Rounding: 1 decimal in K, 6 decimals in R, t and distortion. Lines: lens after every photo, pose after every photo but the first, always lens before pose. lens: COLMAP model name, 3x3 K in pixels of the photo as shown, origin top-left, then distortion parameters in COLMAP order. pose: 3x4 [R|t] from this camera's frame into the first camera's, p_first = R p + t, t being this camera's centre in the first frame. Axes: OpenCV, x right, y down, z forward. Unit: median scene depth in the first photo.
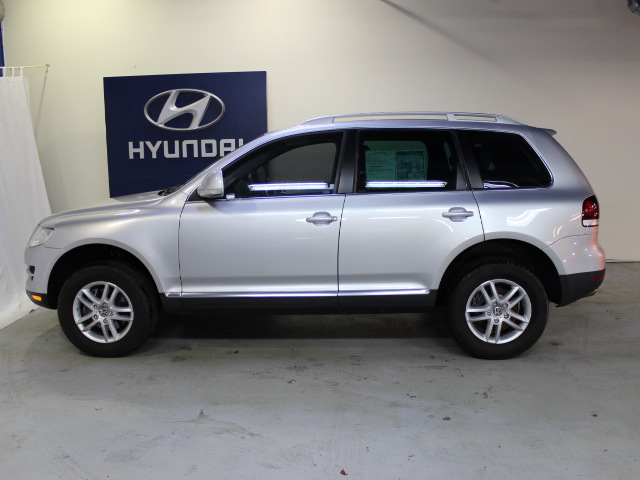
lens RADIAL K [[618.9, 0, 320.0], [0, 618.9, 240.0], [0, 0, 1]] dist [-0.183298, 0.190753]
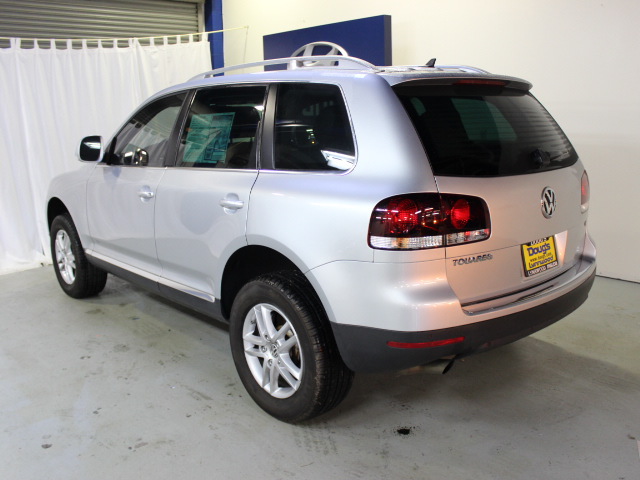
lens RADIAL K [[618.9, 0, 320.0], [0, 618.9, 240.0], [0, 0, 1]] dist [-0.183298, 0.190753]
pose [[0.701196, 0.144400, -0.698192, 0.798900], [-0.088654, 0.989334, 0.115579, -0.091432], [0.707435, -0.019146, 0.706519, 0.552313]]
